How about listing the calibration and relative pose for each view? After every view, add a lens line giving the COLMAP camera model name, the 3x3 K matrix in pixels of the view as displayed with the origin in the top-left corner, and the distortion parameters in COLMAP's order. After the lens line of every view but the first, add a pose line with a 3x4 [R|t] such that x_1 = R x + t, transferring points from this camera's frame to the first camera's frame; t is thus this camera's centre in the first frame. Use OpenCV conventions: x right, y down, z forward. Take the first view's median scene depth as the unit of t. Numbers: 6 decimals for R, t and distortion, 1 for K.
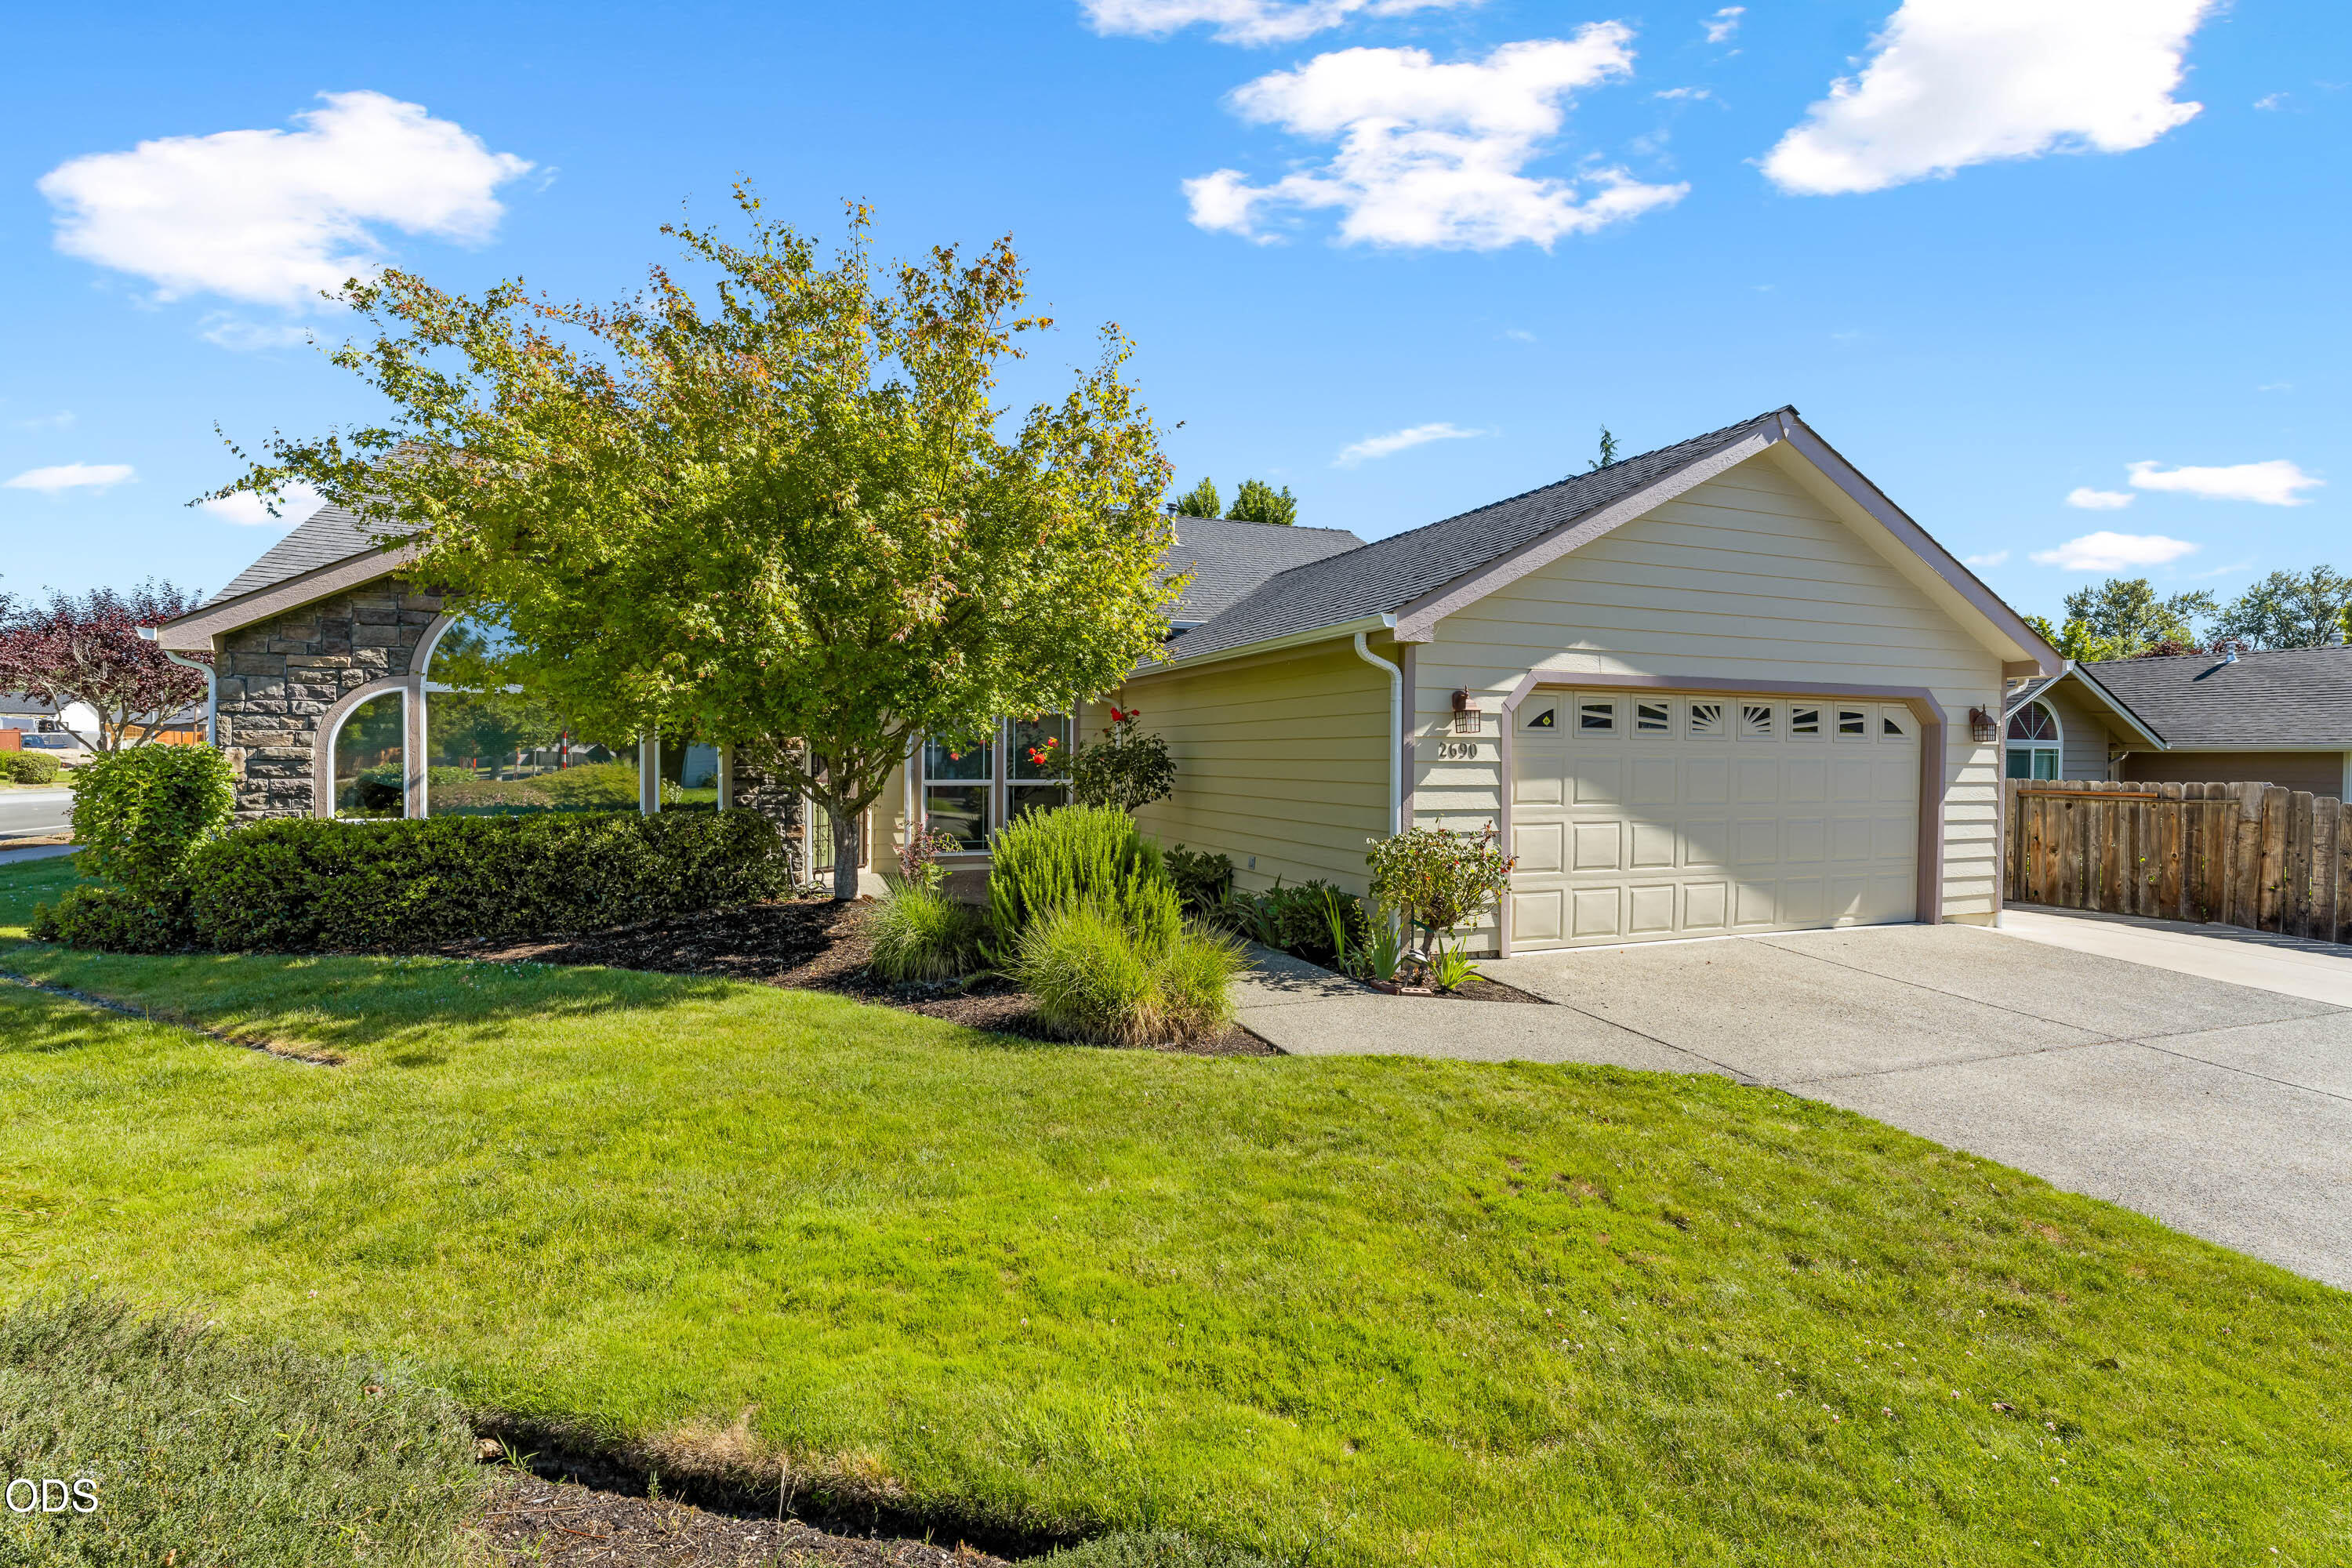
lens RADIAL K [[1081.7, 0, 1176.0], [0, 1081.7, 784.0], [0, 0, 1]] dist [0.001414, 0.000350]
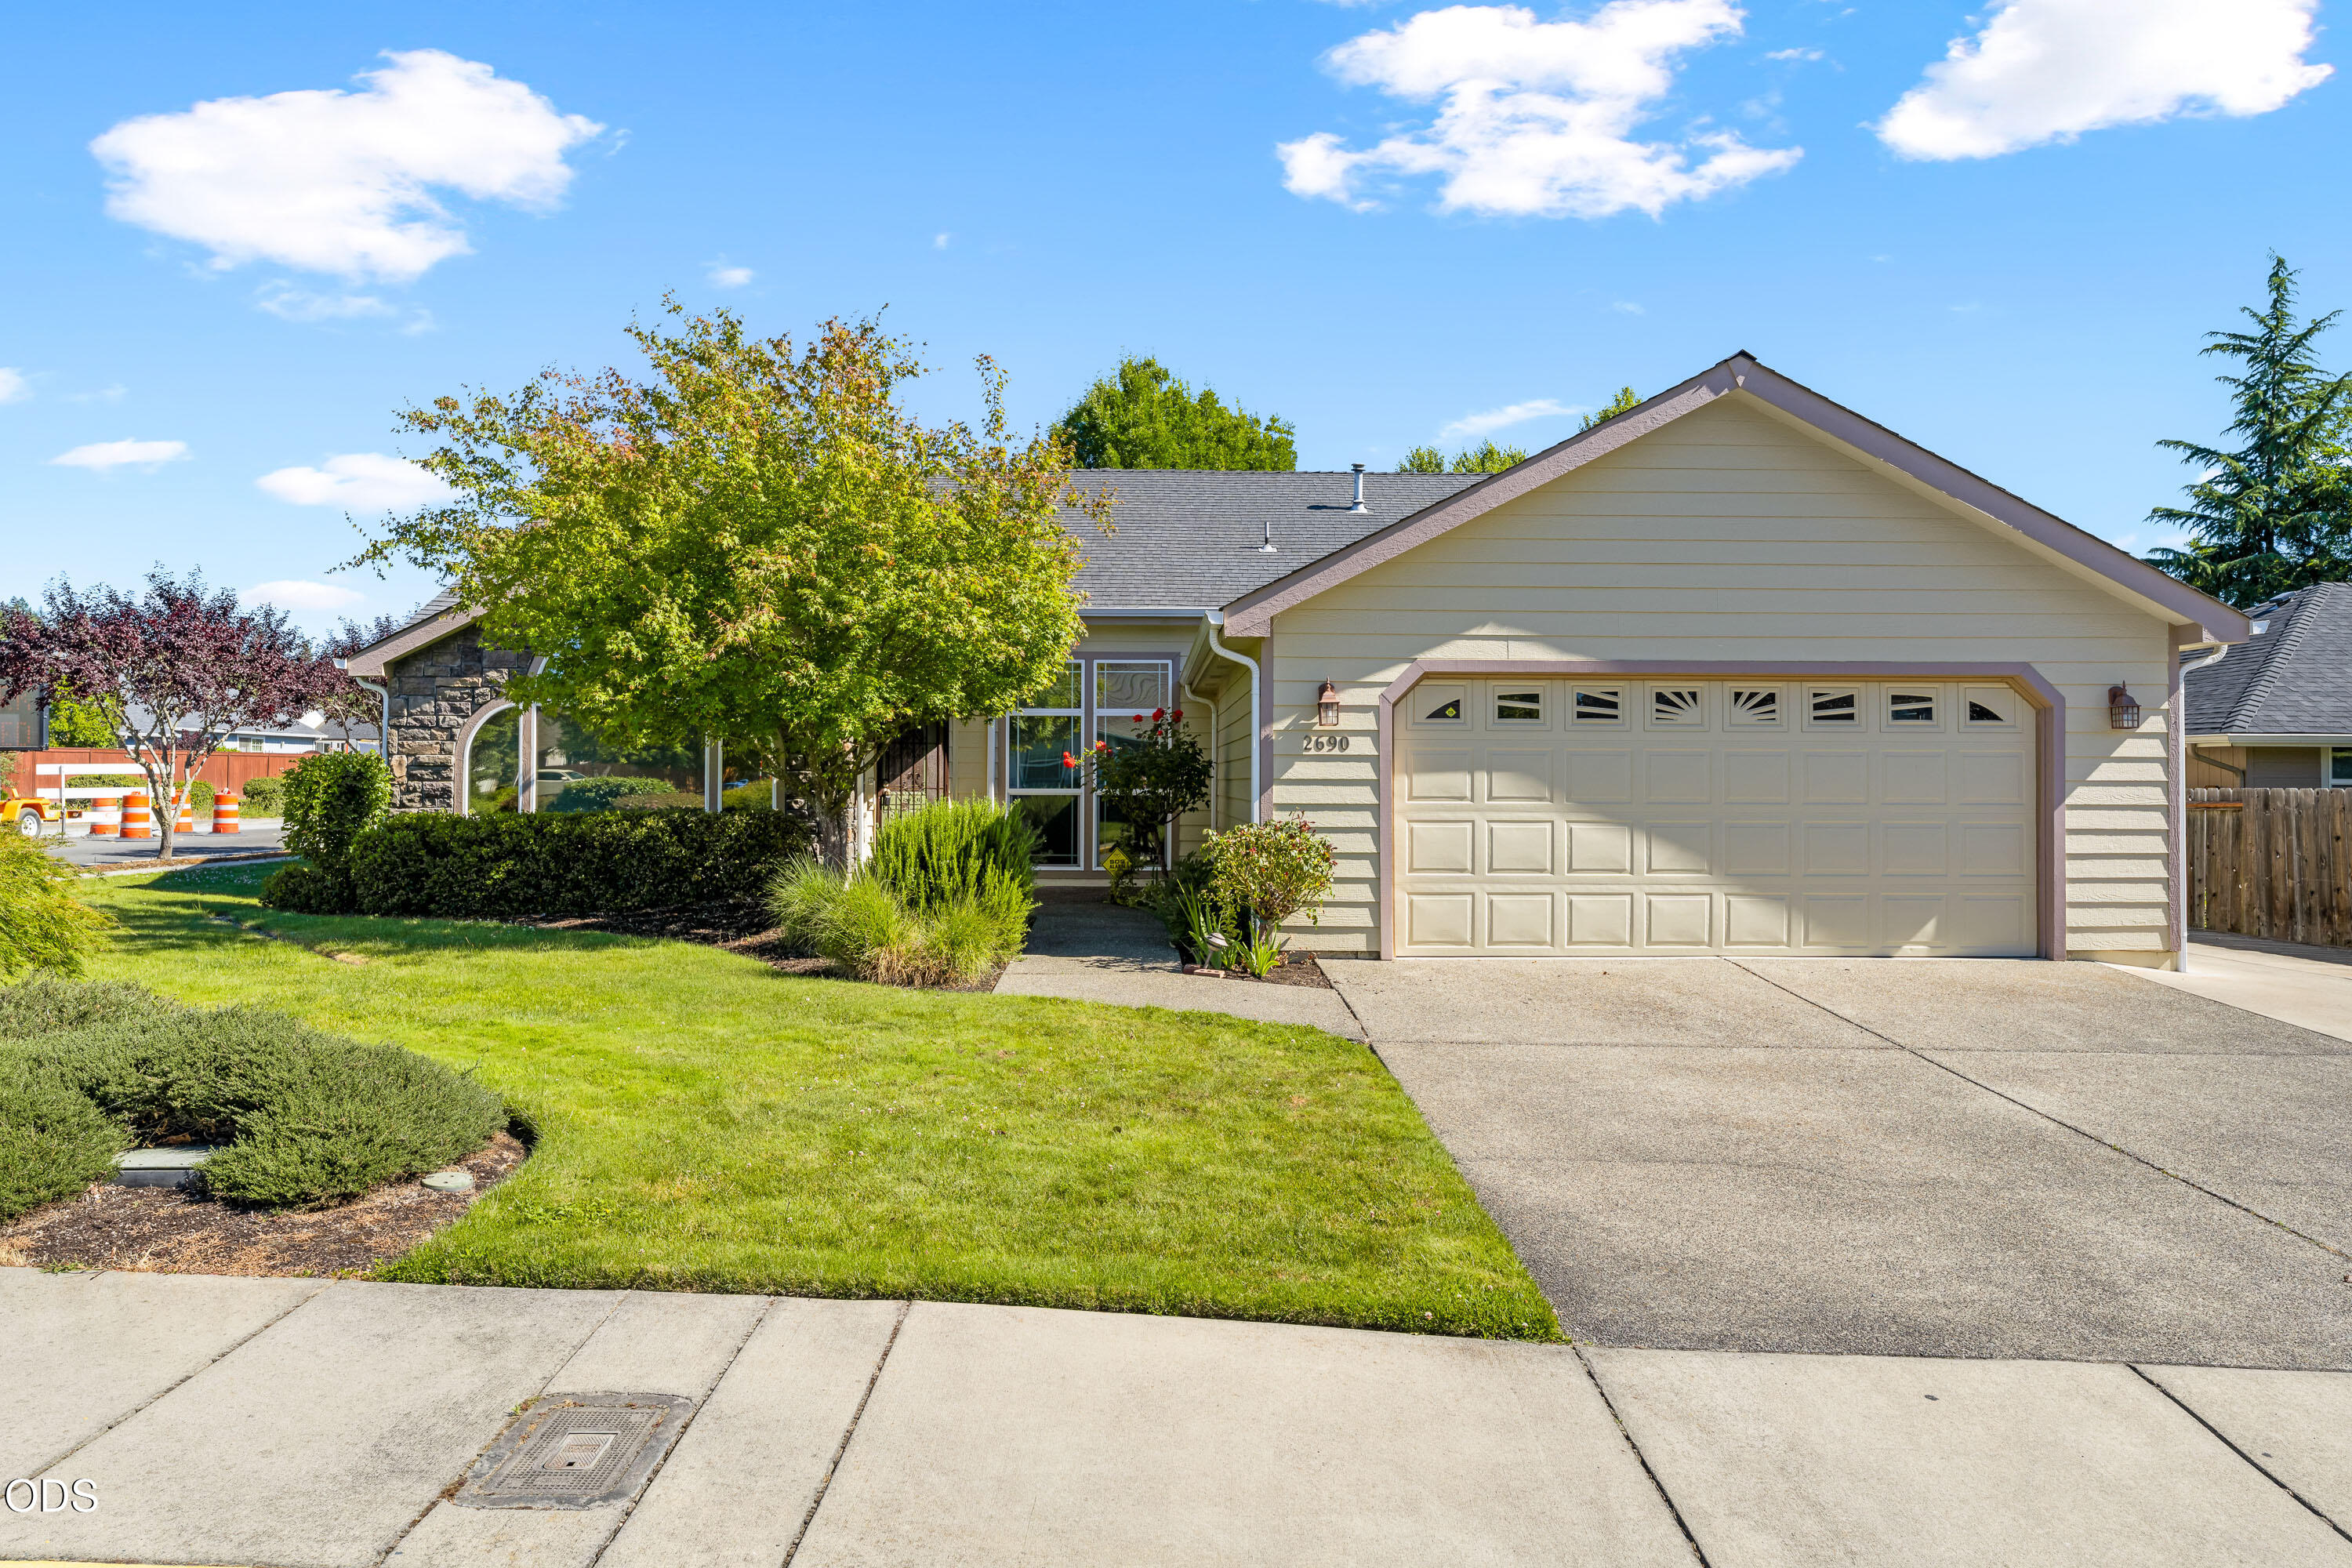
lens RADIAL K [[1619.6, 0, 1176.6], [0, 1619.6, 763.0], [0, 0, 1]] dist [-0.002699, -0.002111]
pose [[0.934191, -0.008080, -0.356682, 0.609247], [-0.006232, 0.999222, -0.038955, 0.041397], [0.356719, 0.038615, 0.933413, -0.389638]]
